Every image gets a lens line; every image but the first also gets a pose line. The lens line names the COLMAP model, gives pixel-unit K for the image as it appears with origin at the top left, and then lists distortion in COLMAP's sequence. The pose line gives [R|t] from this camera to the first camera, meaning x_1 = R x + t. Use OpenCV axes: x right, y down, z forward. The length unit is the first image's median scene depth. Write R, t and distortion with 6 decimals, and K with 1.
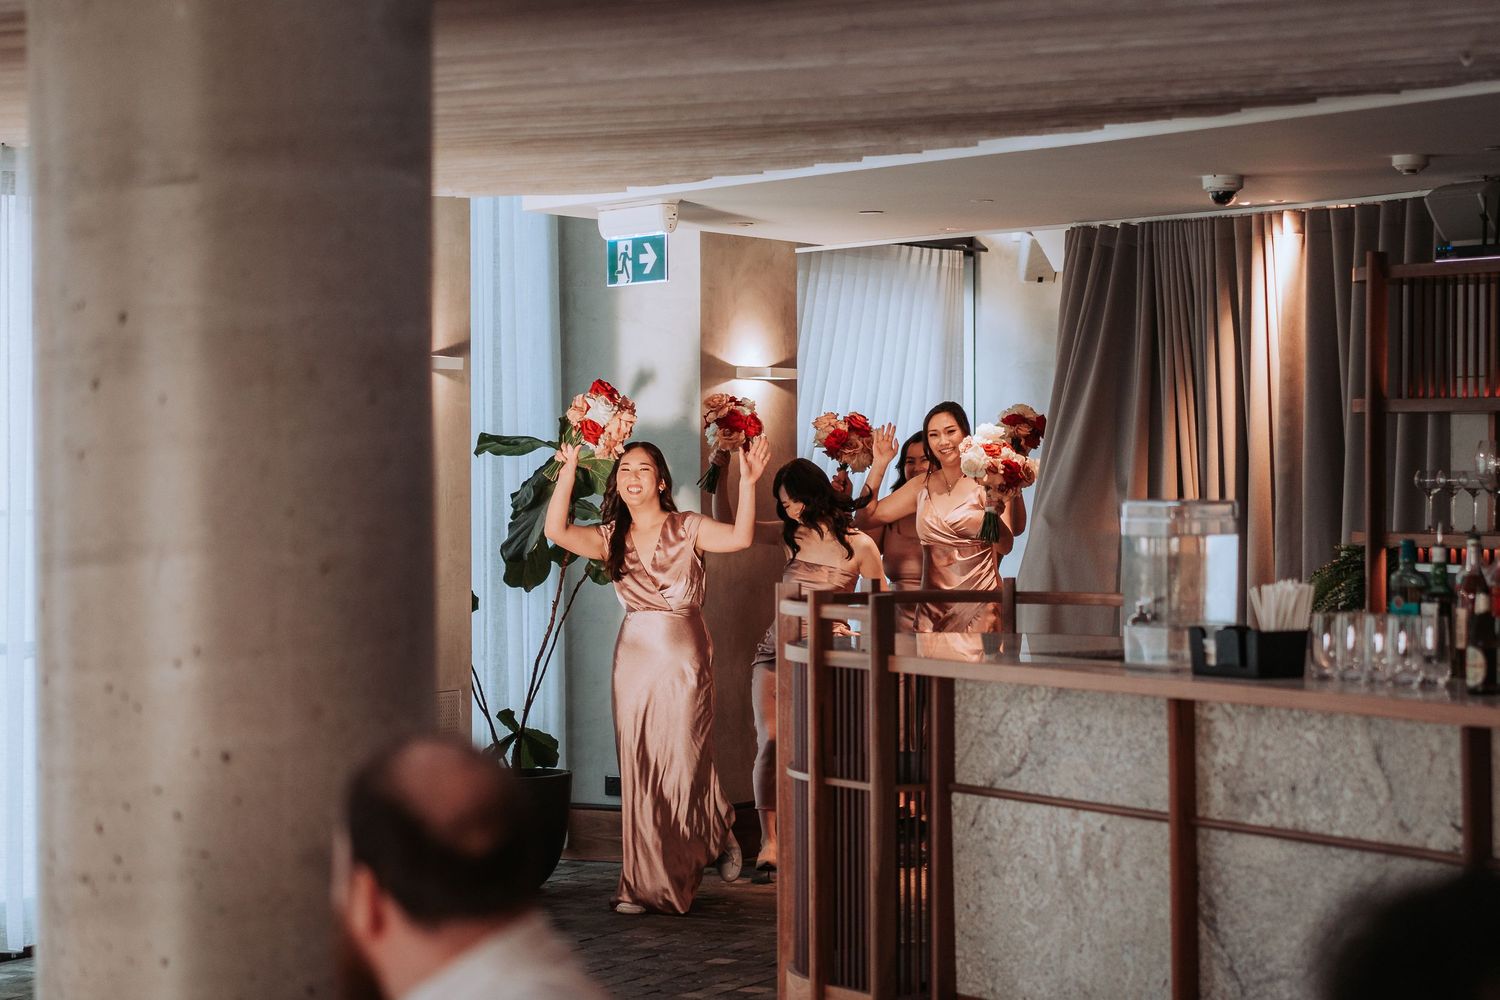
lens RADIAL K [[3644.4, 0, 753.4], [0, 3644.4, 481.3], [0, 0, 1]] dist [-0.010395, -0.048024]
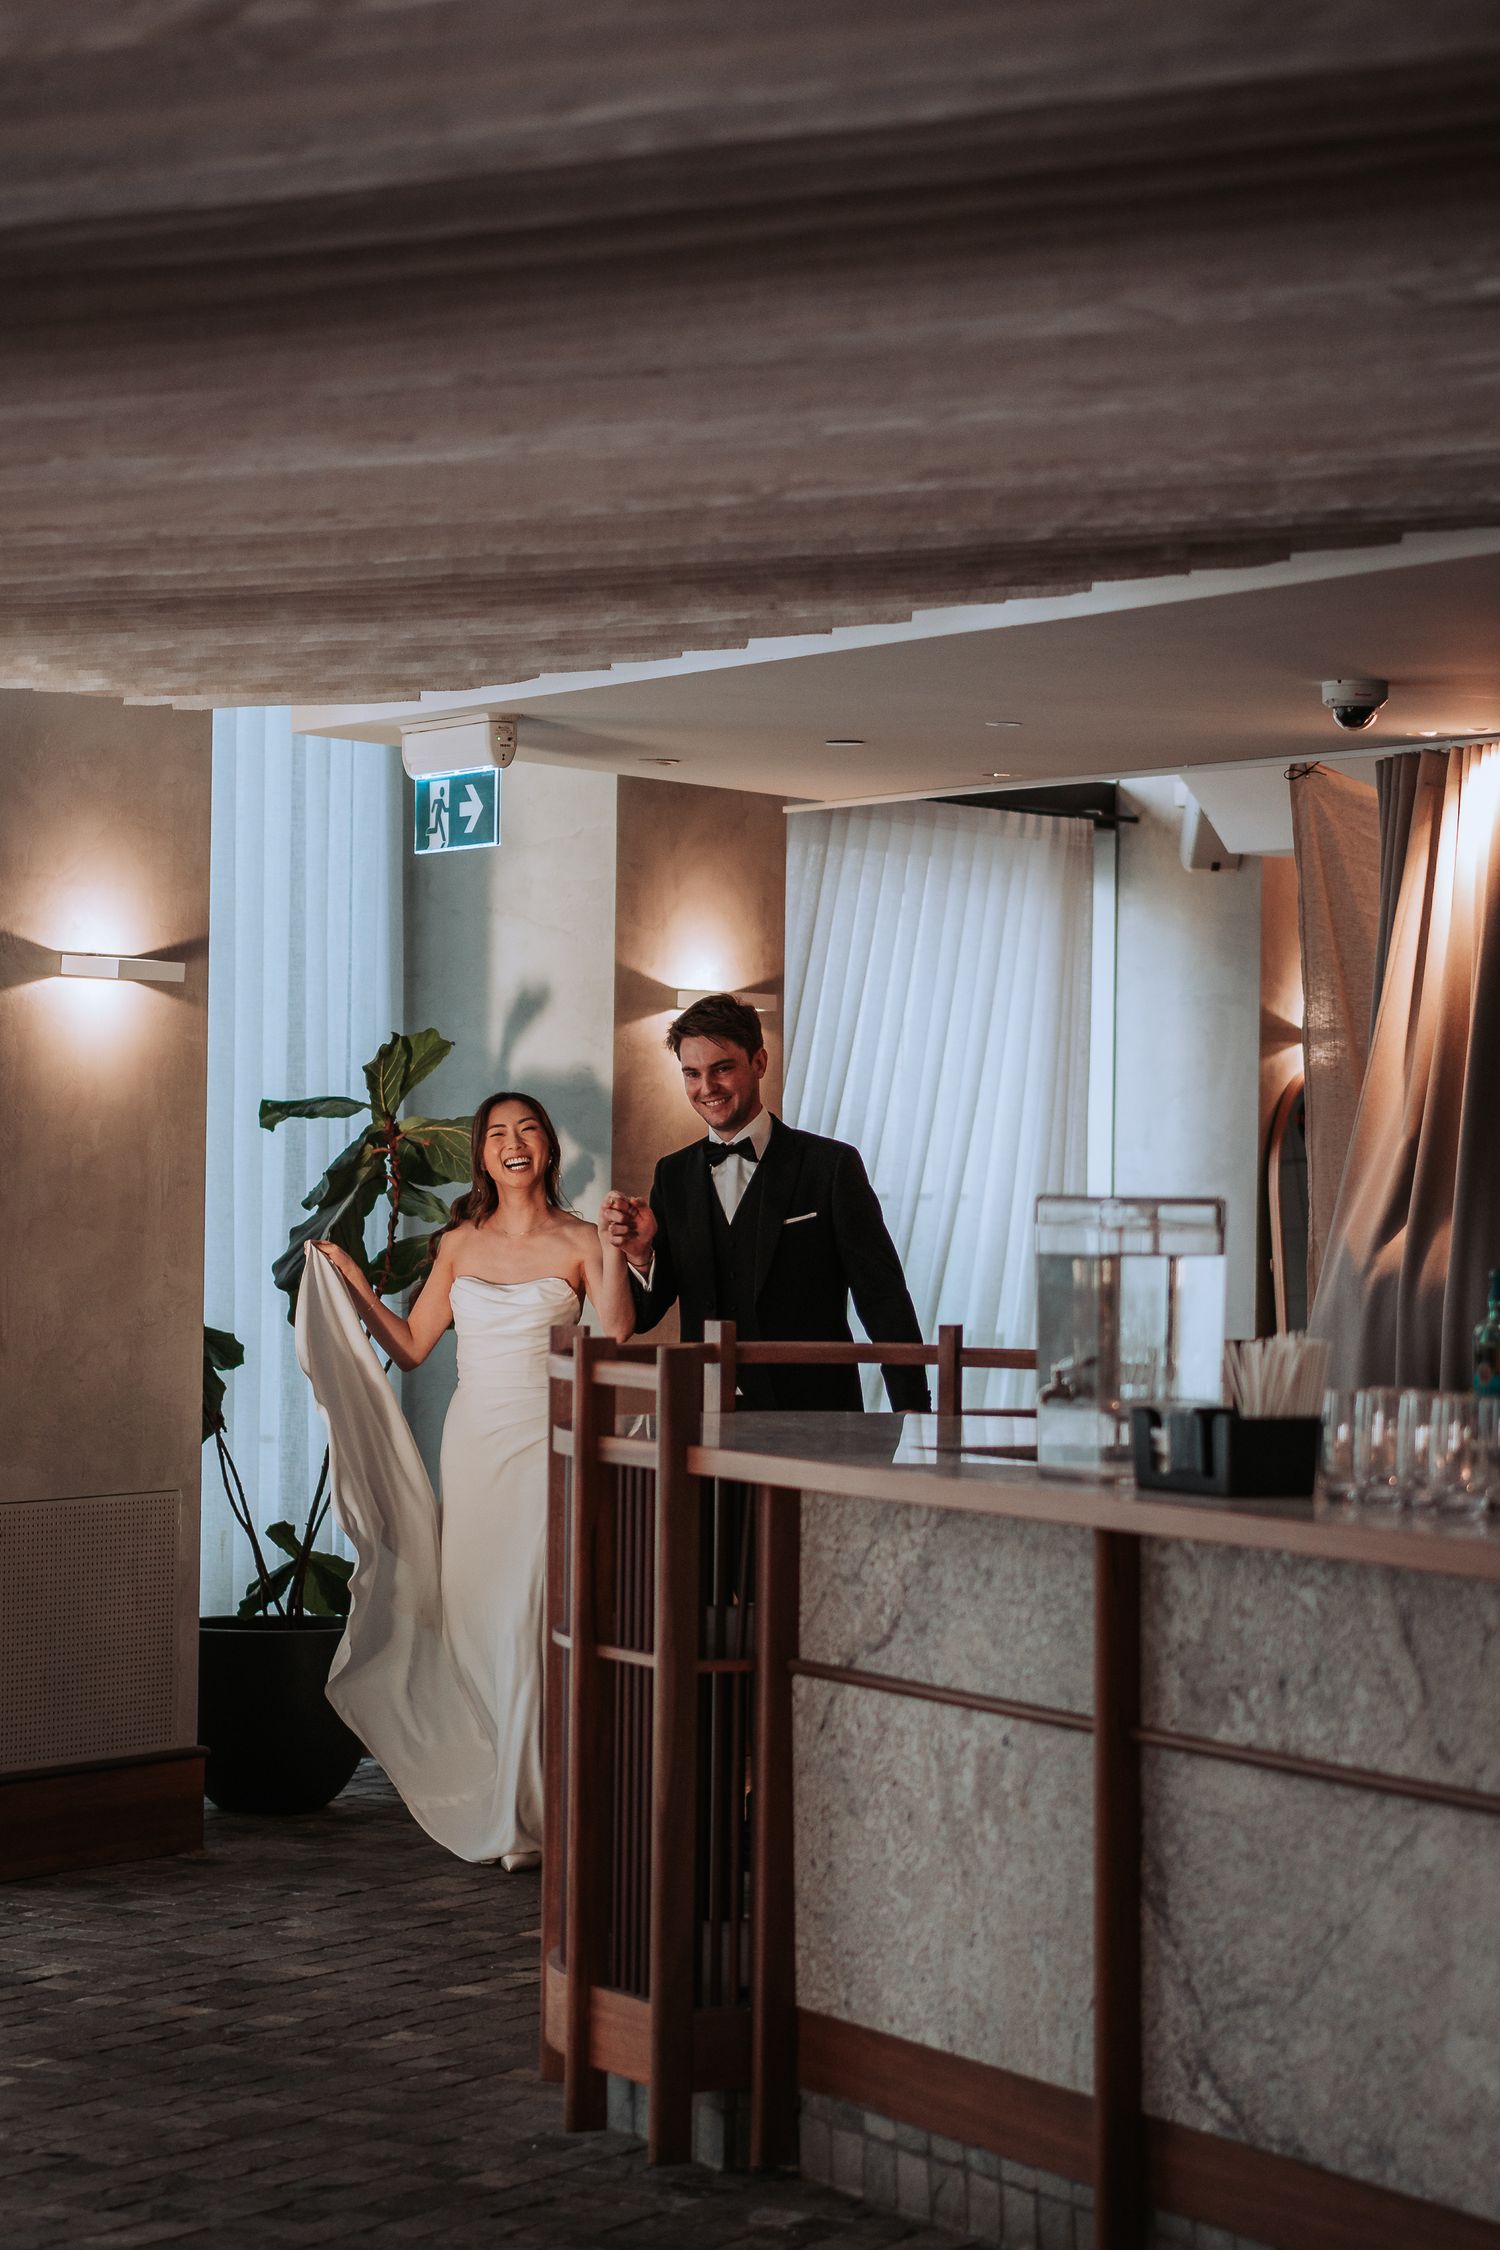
lens RADIAL K [[5387.0, 0, 746.2], [0, 5387.0, 1118.9], [0, 0, 1]] dist [-0.016735, 0.051374]
pose [[0.998494, 0.016403, -0.052355, 0.098874], [-0.017080, 0.999776, -0.012509, 0.004525], [0.052138, 0.013385, 0.998550, 0.110500]]
